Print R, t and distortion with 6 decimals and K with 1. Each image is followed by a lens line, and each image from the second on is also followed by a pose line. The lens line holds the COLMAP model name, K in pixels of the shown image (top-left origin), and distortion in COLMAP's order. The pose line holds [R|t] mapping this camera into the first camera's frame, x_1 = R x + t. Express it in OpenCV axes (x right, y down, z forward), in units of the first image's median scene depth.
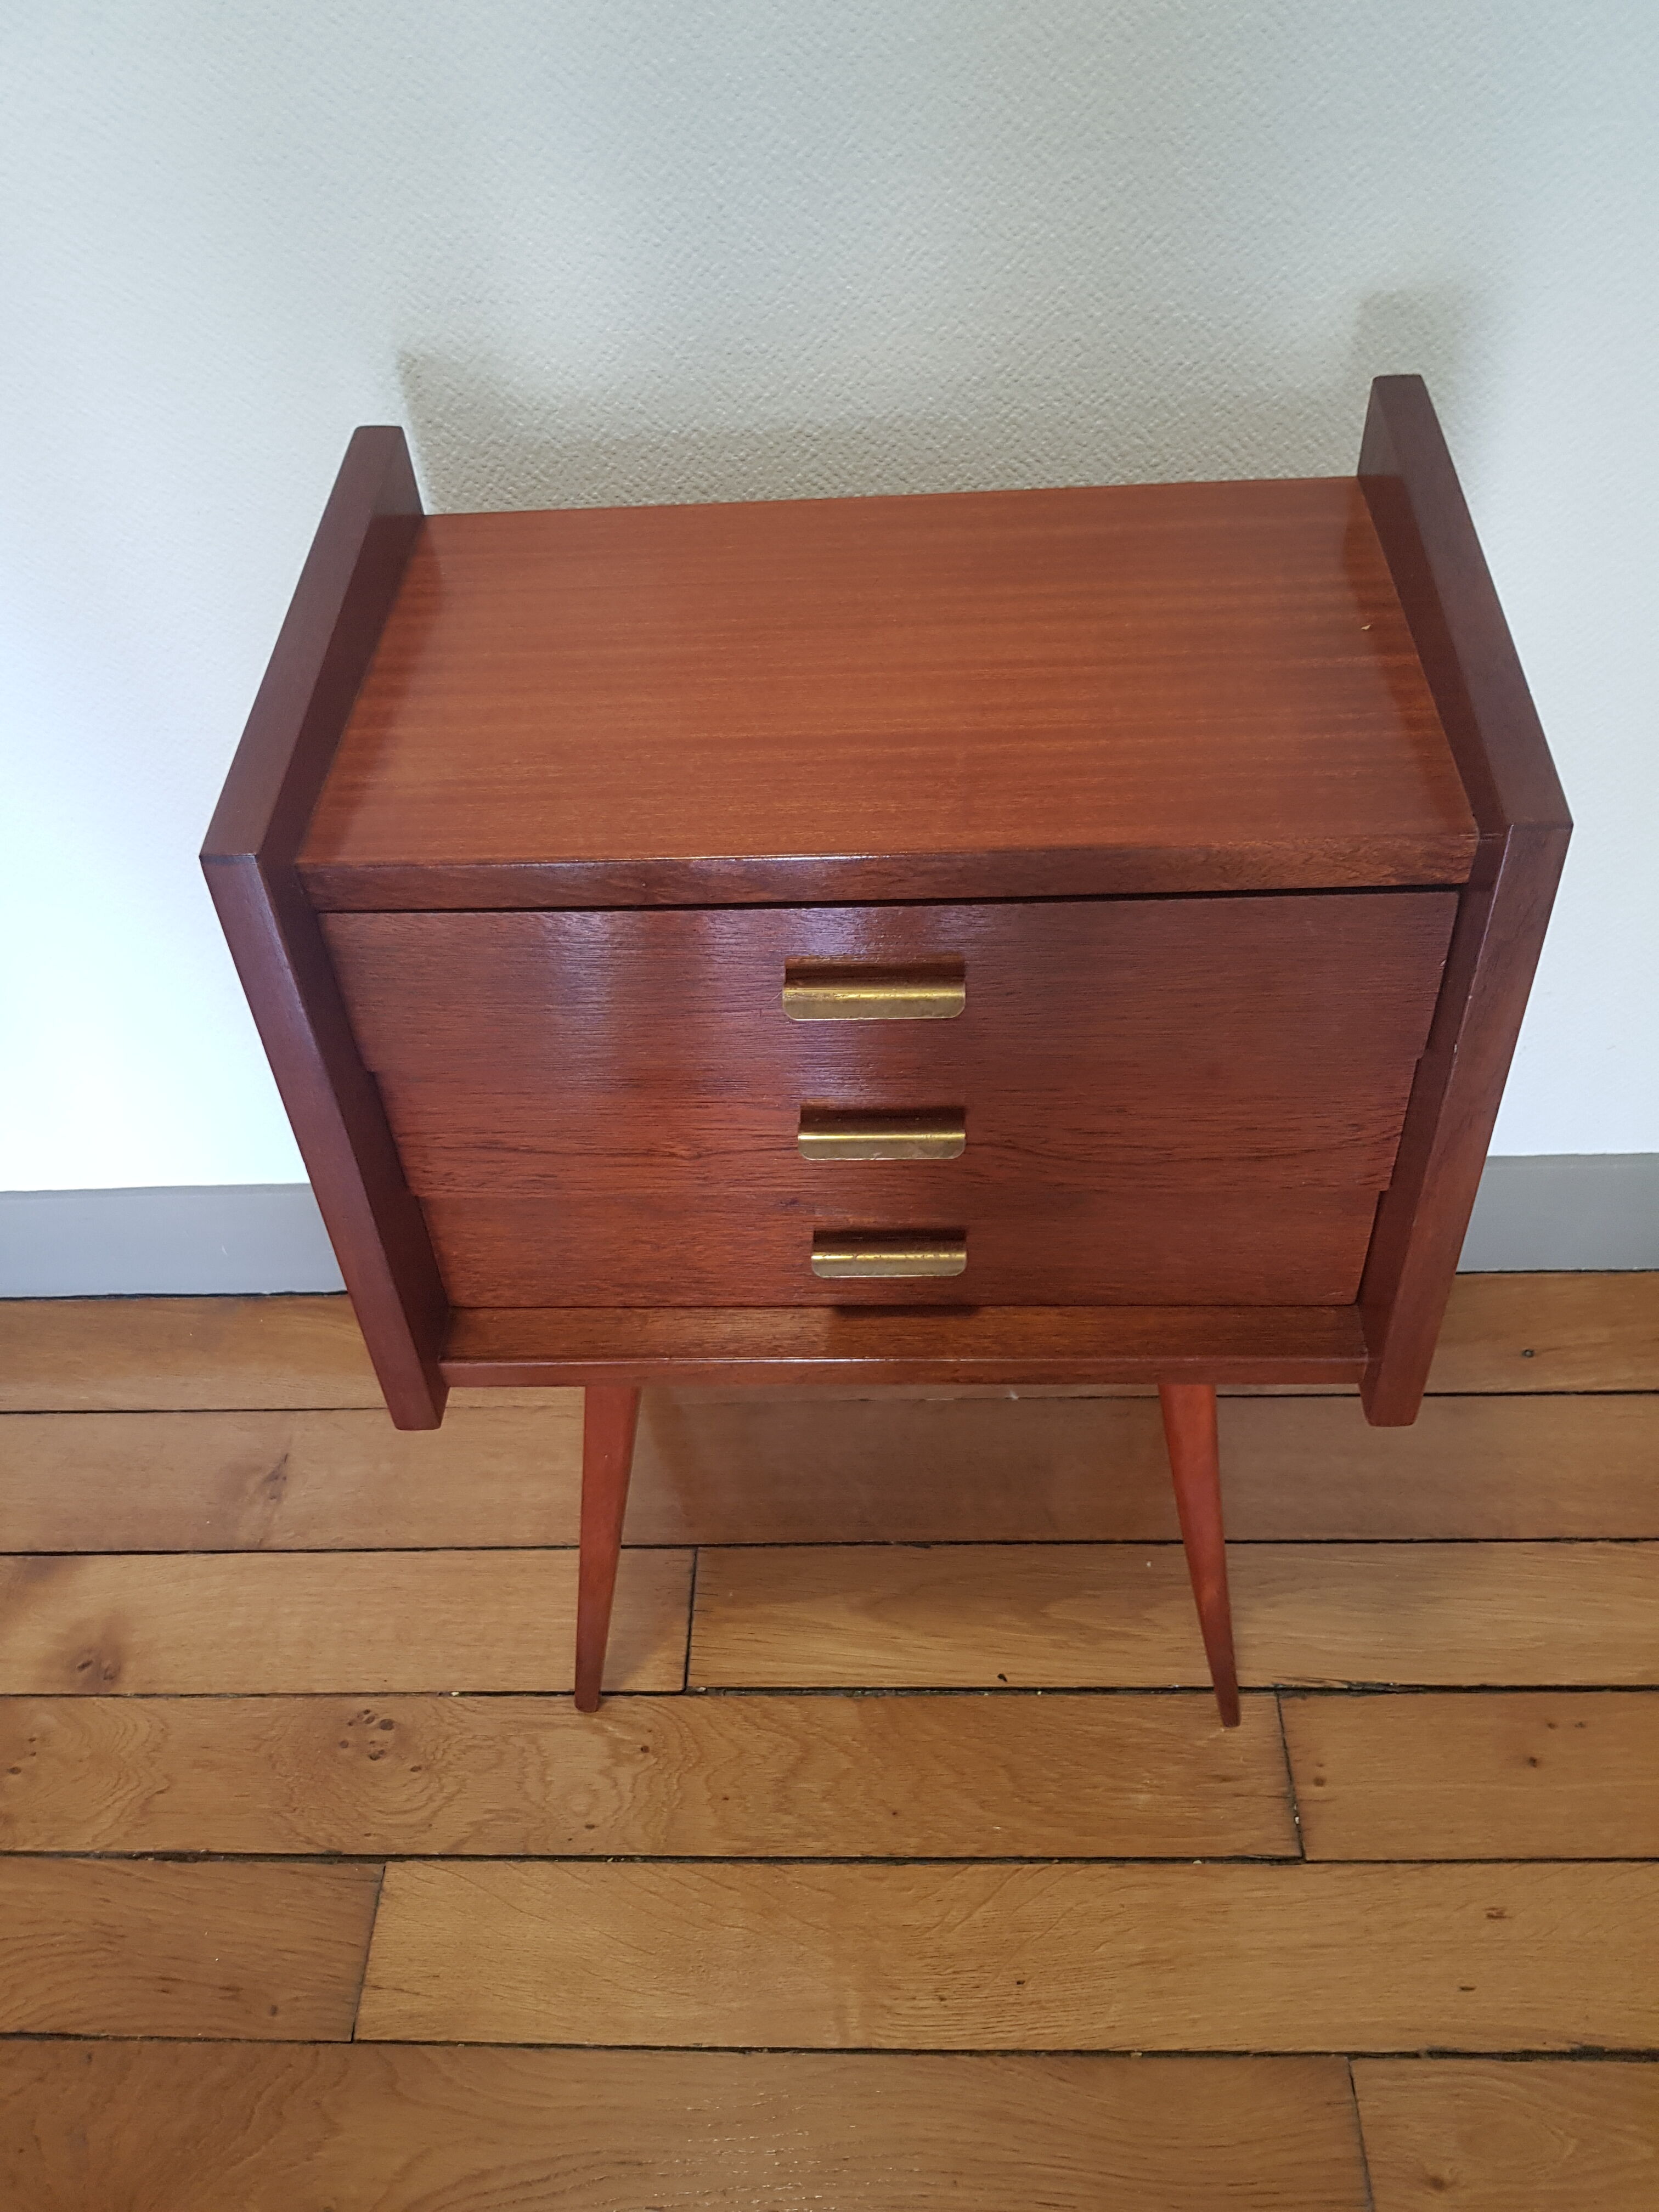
lens RADIAL K [[1752.1, 0, 818.8], [0, 1752.1, 1093.6], [0, 0, 1]] dist [0.035753, -0.080100]
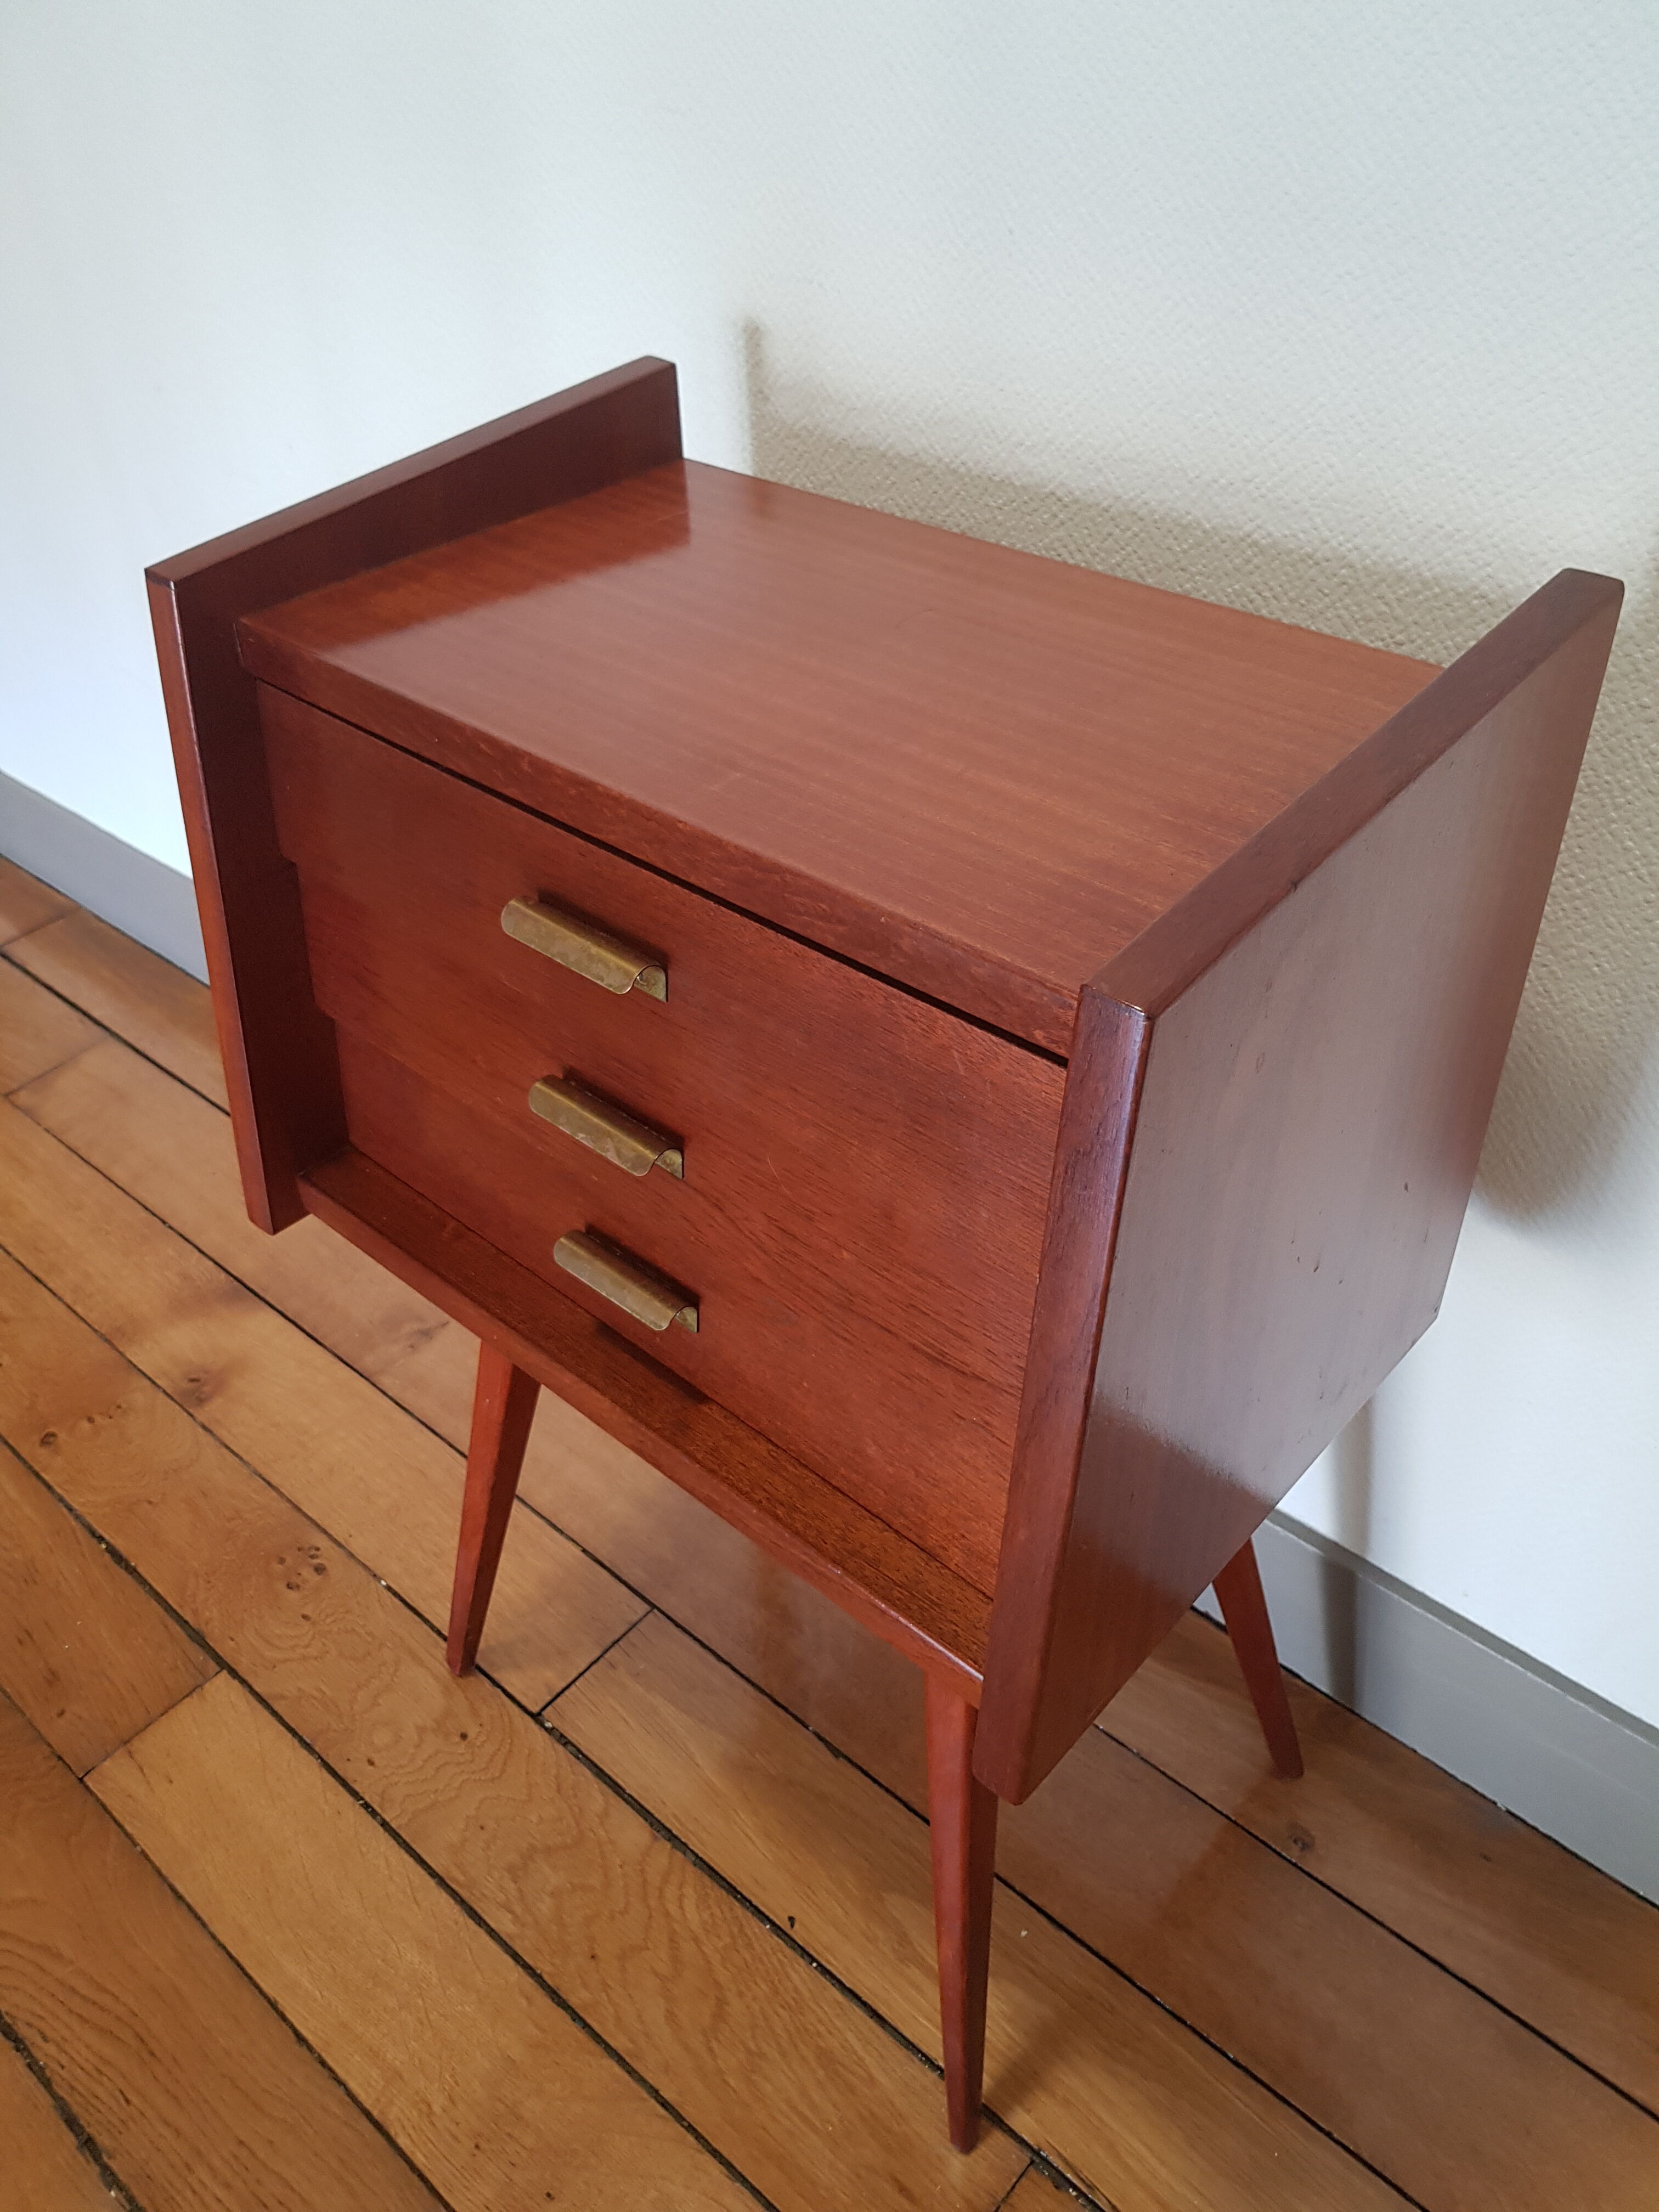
lens RADIAL K [[1752.1, 0, 805.2], [0, 1752.1, 1074.8], [0, 0, 1]] dist [0.035753, -0.080100]
pose [[0.762313, 0.422352, -0.490405, 0.396069], [-0.486241, 0.873819, -0.003280, -0.032969], [0.427140, 0.240956, 0.871488, 0.170786]]
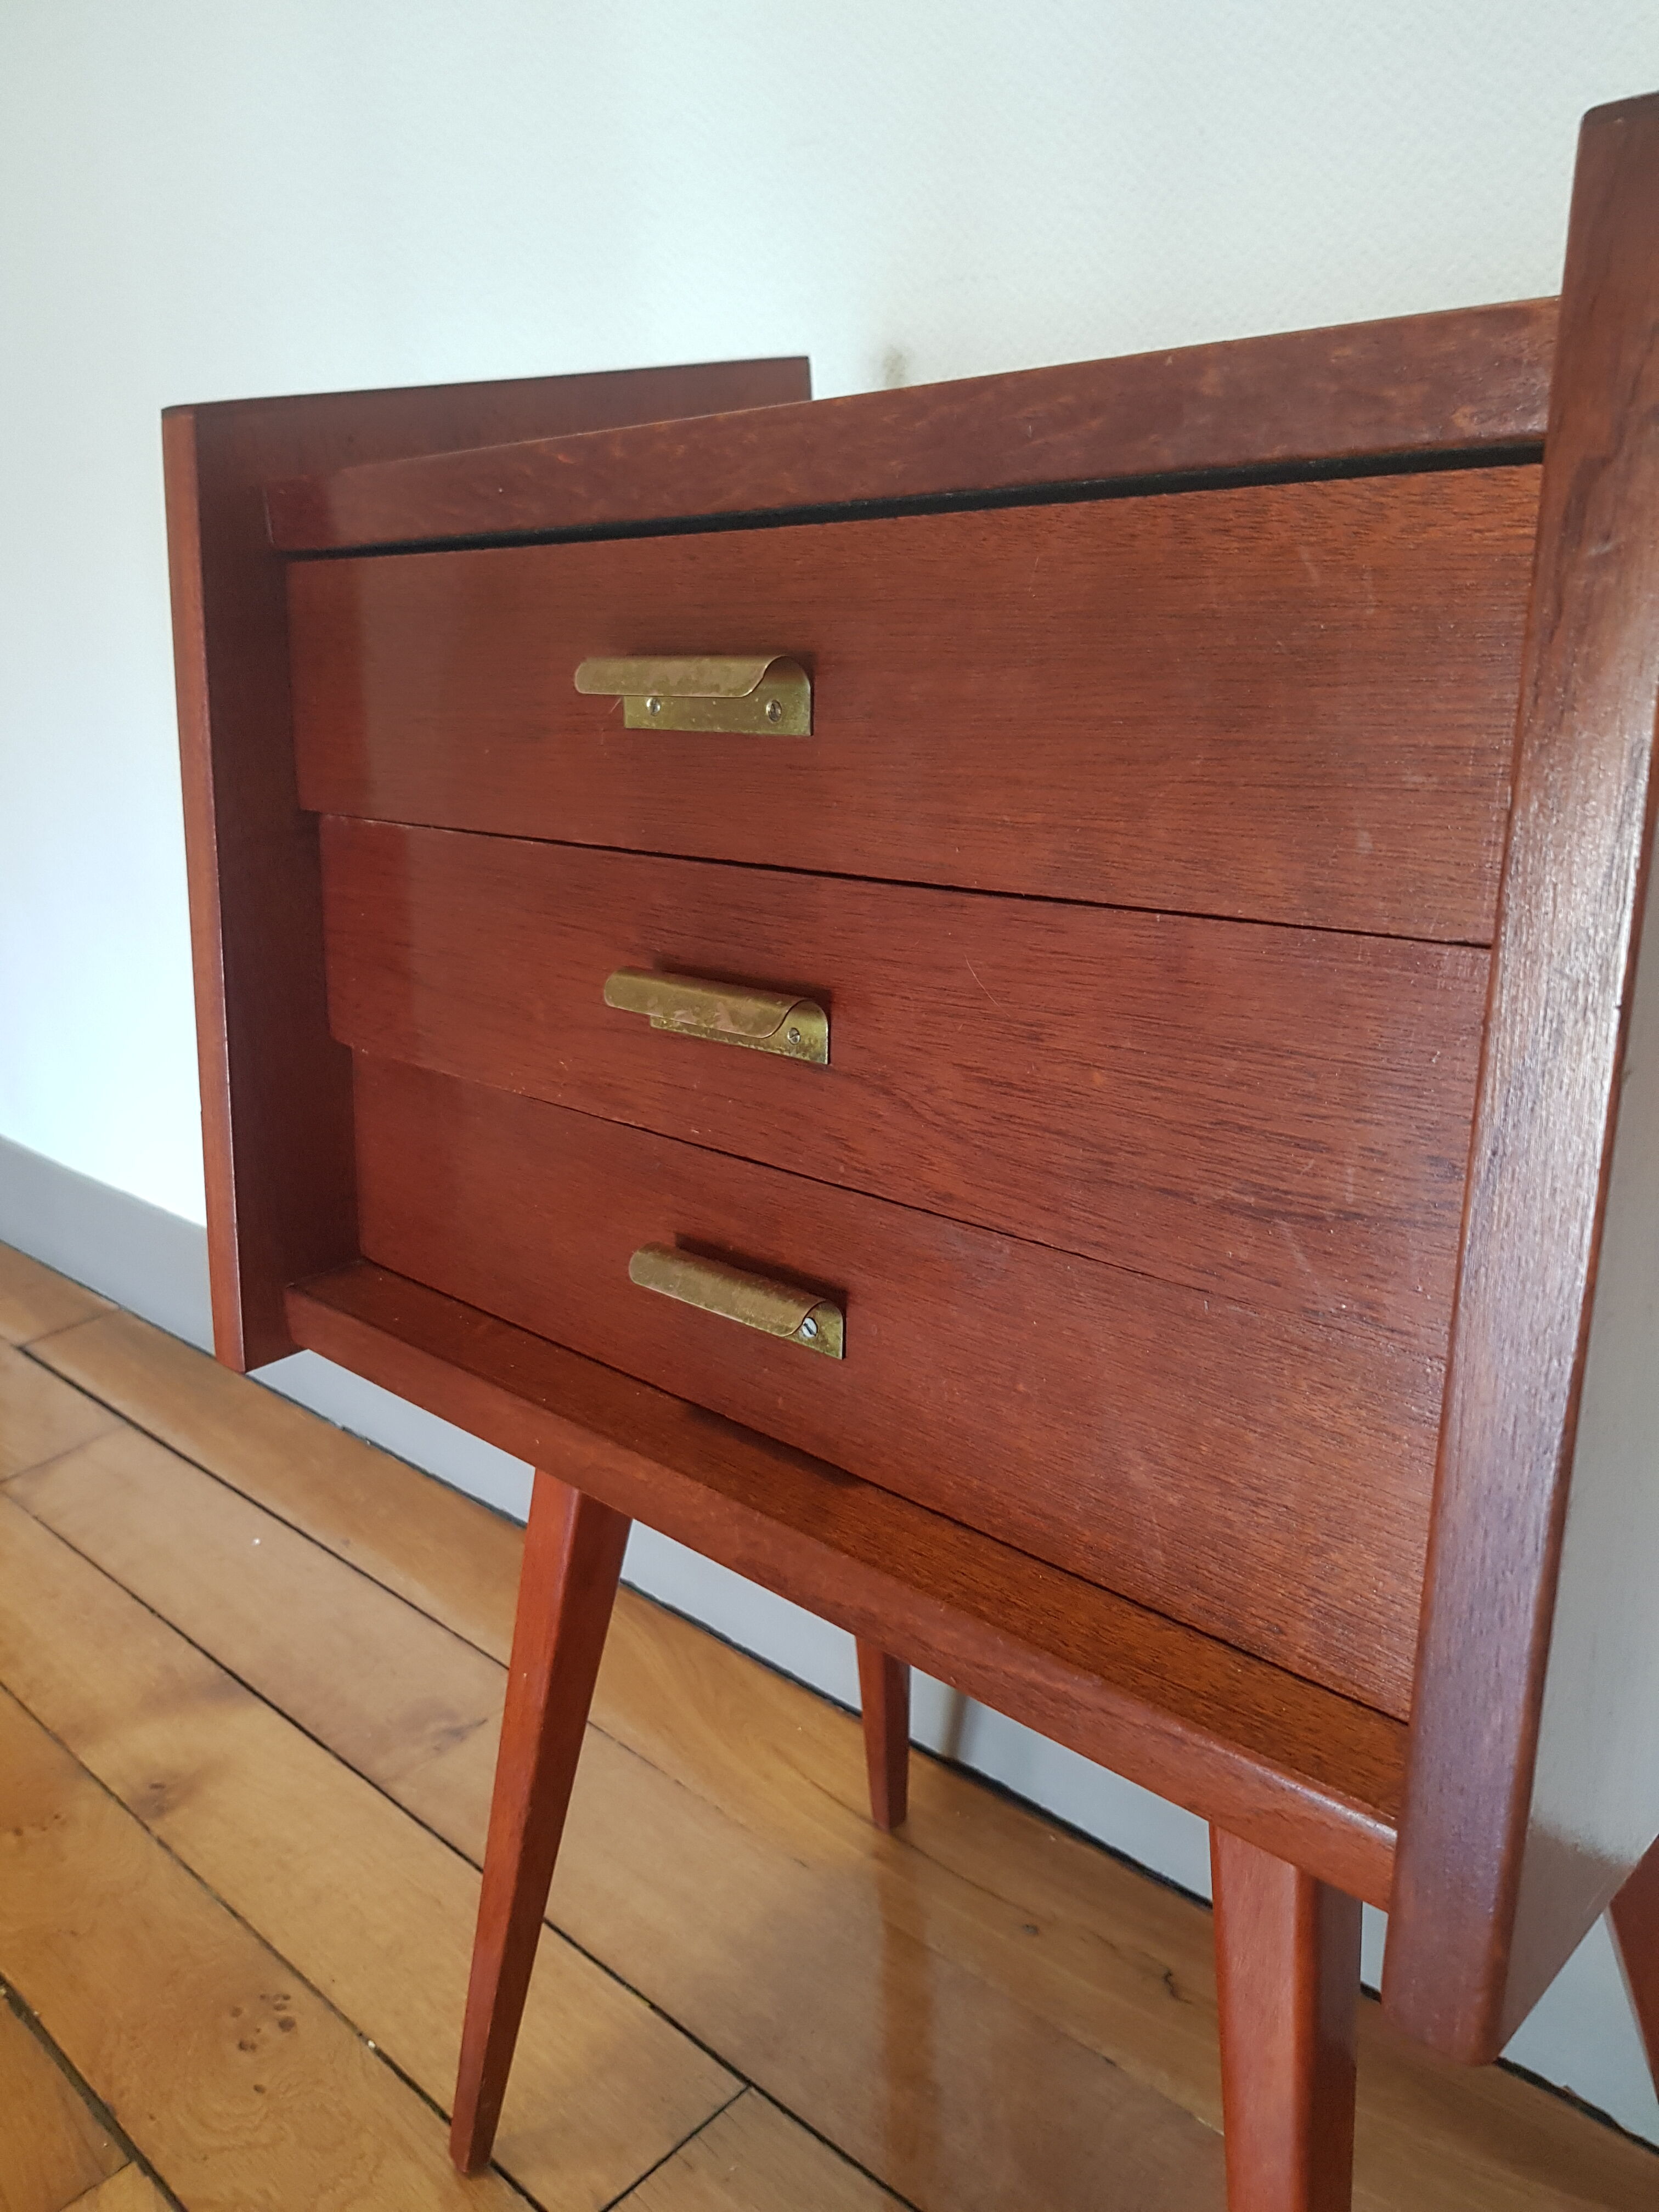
lens RADIAL K [[1752.1, 0, 798.8], [0, 1752.1, 1110.3], [0, 0, 1]] dist [0.035753, -0.080100]
pose [[0.732512, 0.226645, -0.641917, 0.334140], [-0.492057, 0.827899, -0.269191, 0.148987], [0.470431, 0.513045, 0.717968, 0.417549]]
